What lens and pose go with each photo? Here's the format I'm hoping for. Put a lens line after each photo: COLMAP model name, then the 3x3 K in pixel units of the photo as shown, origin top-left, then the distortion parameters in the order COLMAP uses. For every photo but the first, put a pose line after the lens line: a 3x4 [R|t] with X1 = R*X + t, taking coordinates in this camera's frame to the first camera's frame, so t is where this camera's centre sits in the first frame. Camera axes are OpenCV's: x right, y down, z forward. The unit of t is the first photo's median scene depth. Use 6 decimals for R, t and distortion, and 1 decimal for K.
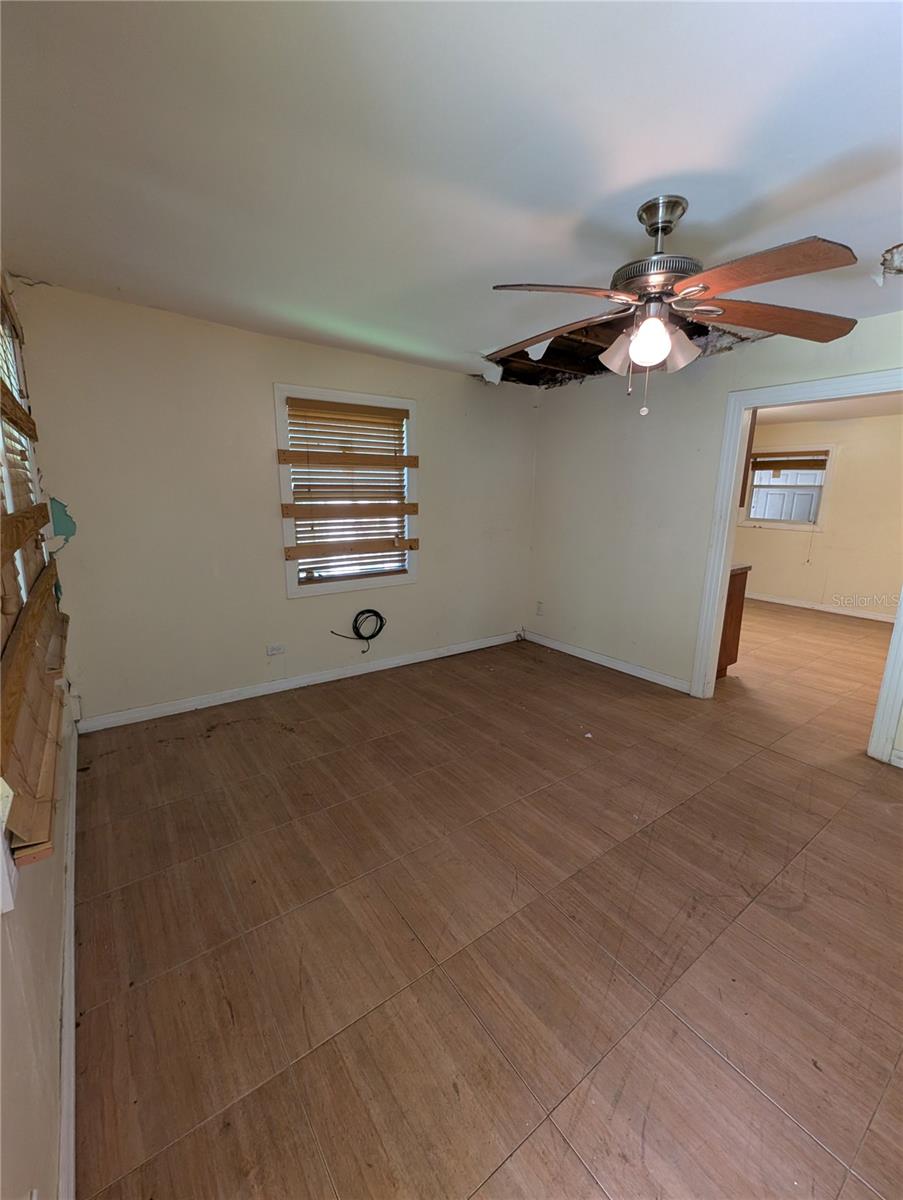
lens RADIAL K [[496.6, 0, 457.1], [0, 496.6, 599.9], [0, 0, 1]] dist [0.004925, -0.002461]
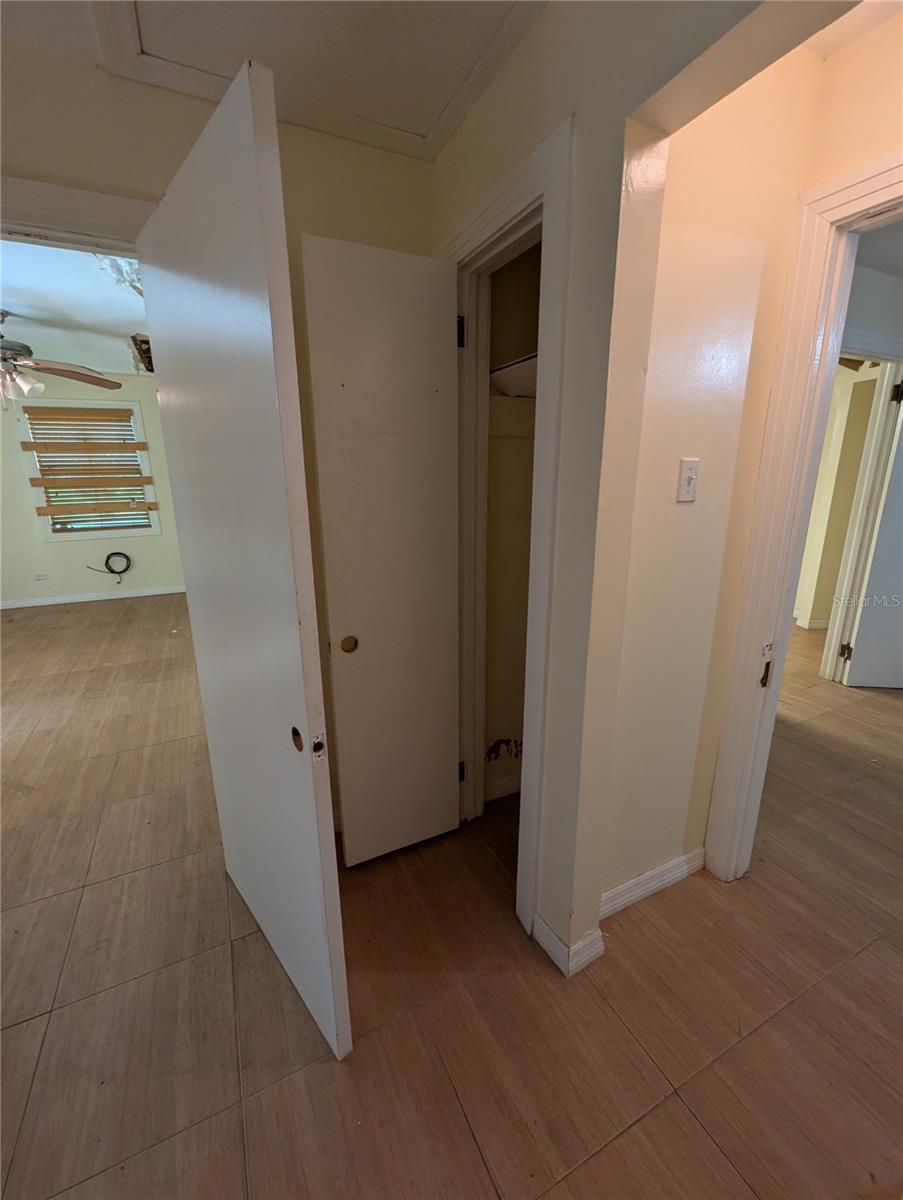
lens RADIAL K [[496.6, 0, 455.9], [0, 496.6, 595.4], [0, 0, 1]] dist [0.004925, -0.002461]
pose [[0.985259, 0.022686, -0.169556, 1.469090], [-0.016582, 0.999165, 0.037328, 0.105362], [0.170261, -0.033966, 0.984813, -0.348363]]
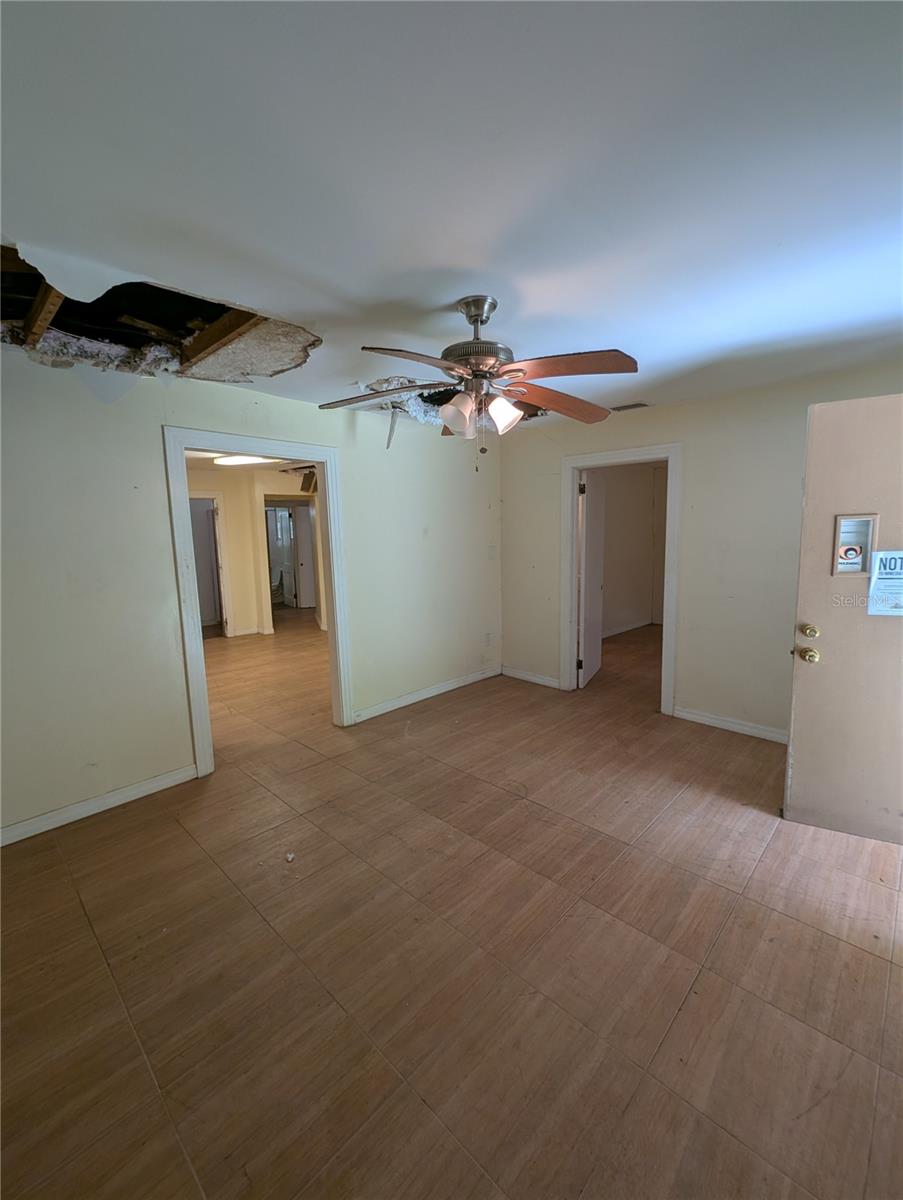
lens RADIAL K [[496.6, 0, 456.7], [0, 496.6, 599.0], [0, 0, 1]] dist [0.004925, -0.002461]
pose [[-0.175099, -0.144434, 0.973899, -0.504554], [0.224967, 0.957142, 0.182396, -0.202157], [-0.958504, 0.251033, -0.135102, 0.827817]]
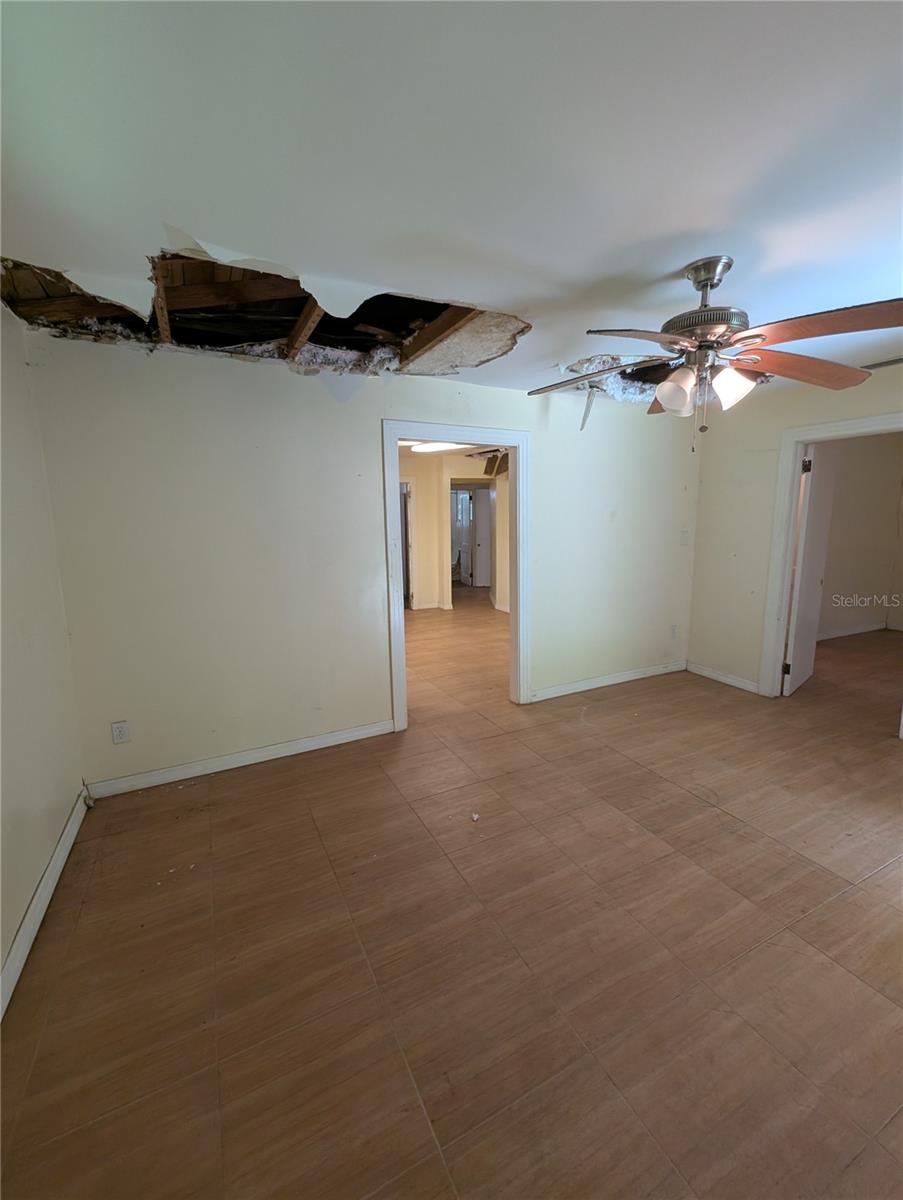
lens RADIAL K [[496.6, 0, 456.3], [0, 496.6, 598.2], [0, 0, 1]] dist [0.004925, -0.002461]
pose [[0.158564, -0.178352, 0.971107, -0.517471], [0.223268, 0.964550, 0.140692, -0.216582], [-0.961774, 0.194508, 0.192763, 0.872601]]
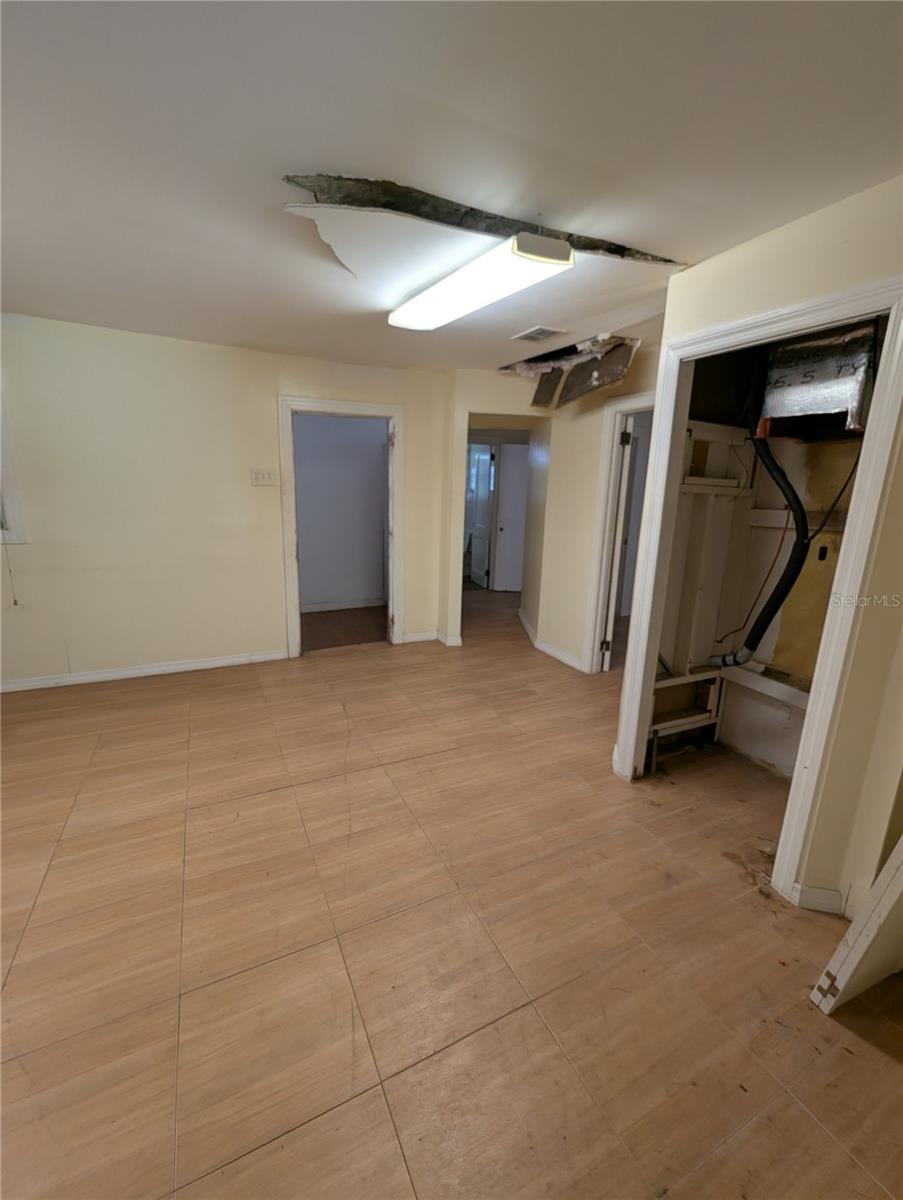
lens RADIAL K [[496.6, 0, 447.2], [0, 496.6, 594.0], [0, 0, 1]] dist [0.004925, -0.002461]
pose [[0.181849, -0.221848, 0.957974, 0.748201], [0.186175, 0.964365, 0.187987, -0.244298], [-0.965541, 0.144165, 0.216672, 1.131364]]
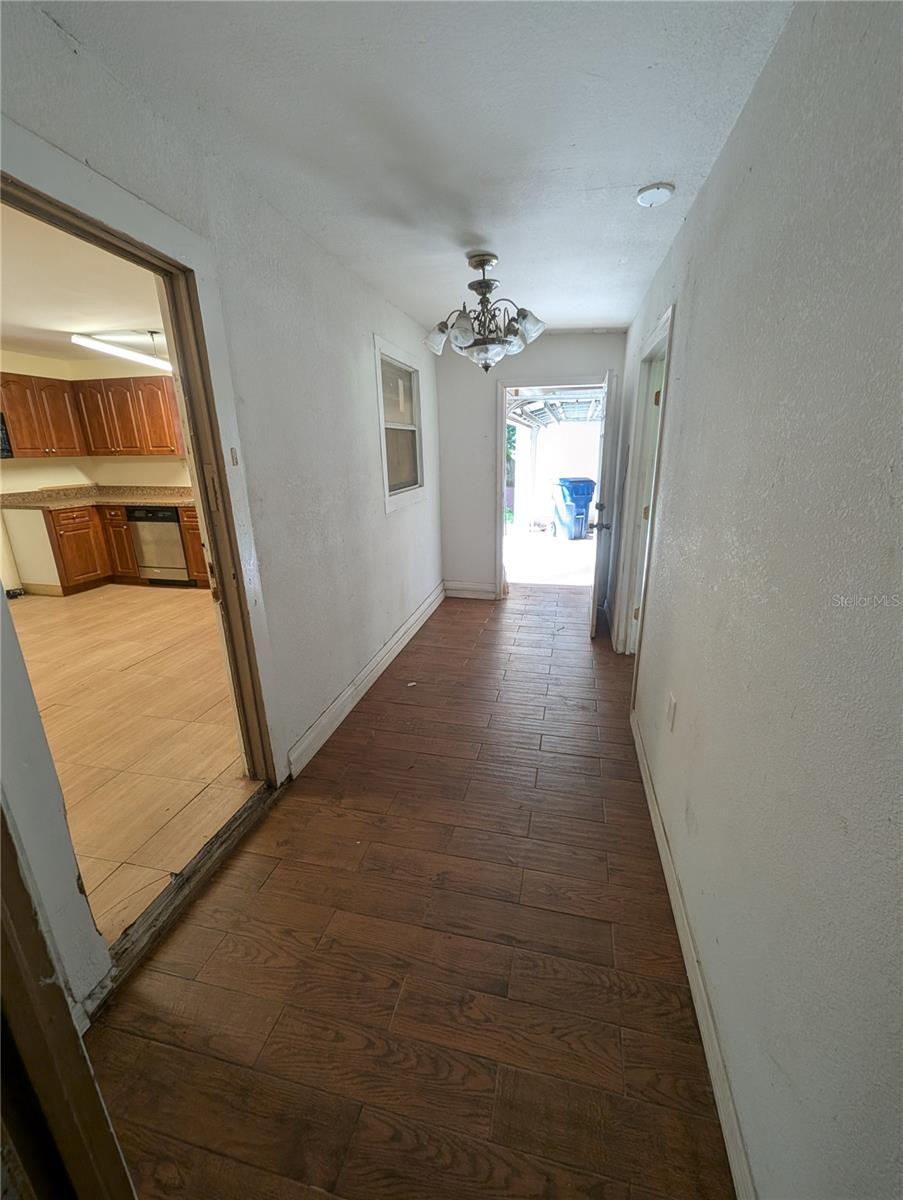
lens RADIAL K [[496.6, 0, 452.6], [0, 496.6, 599.0], [0, 0, 1]] dist [0.004925, -0.002461]
pose [[0.658762, 0.194195, -0.726857, 2.976794], [-0.141312, 0.980857, 0.133983, -0.302975], [0.738961, 0.014451, 0.673593, 1.660699]]
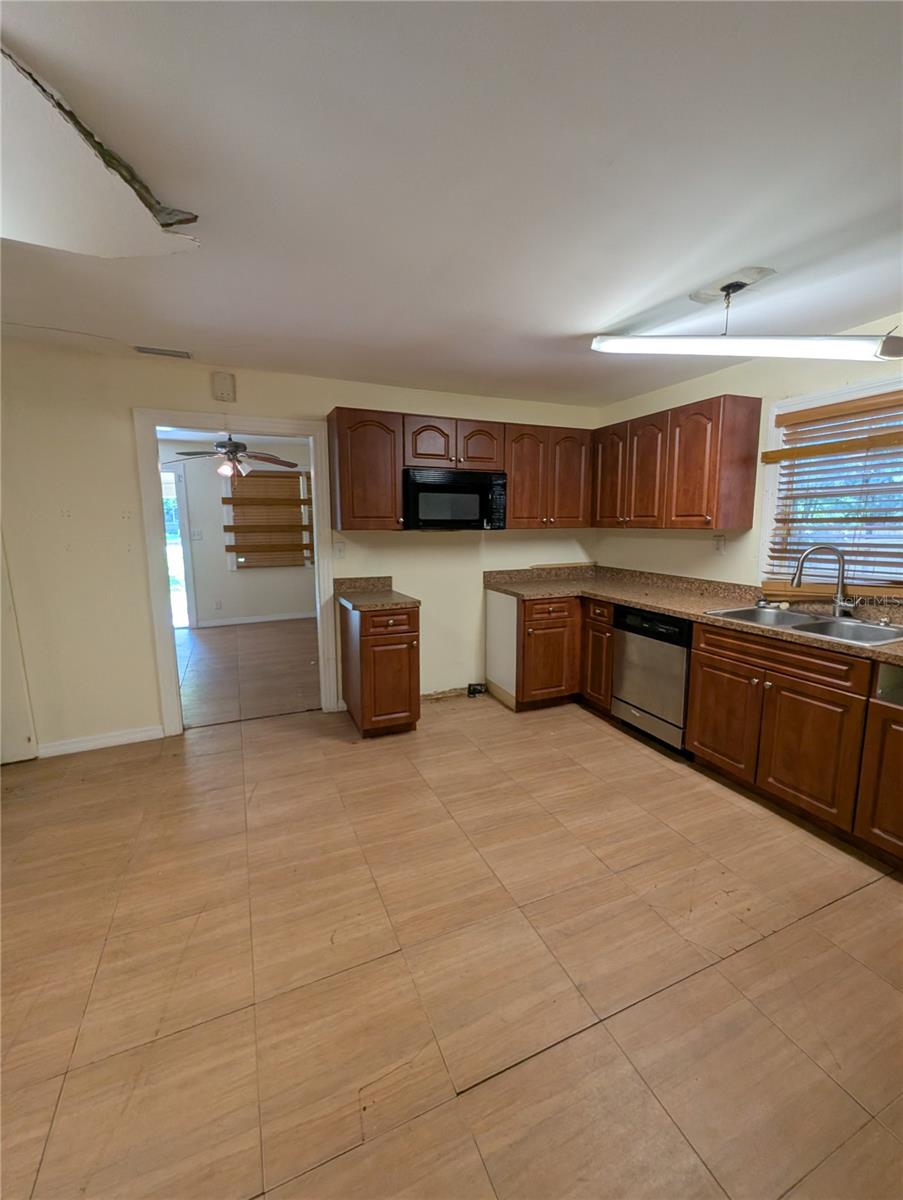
lens RADIAL K [[496.6, 0, 462.2], [0, 496.6, 599.2], [0, 0, 1]] dist [0.004925, -0.002461]
pose [[-0.203477, 0.136034, -0.969583, 1.927358], [-0.216767, 0.959466, 0.180105, -0.374297], [0.954782, 0.246821, -0.165742, 1.858555]]
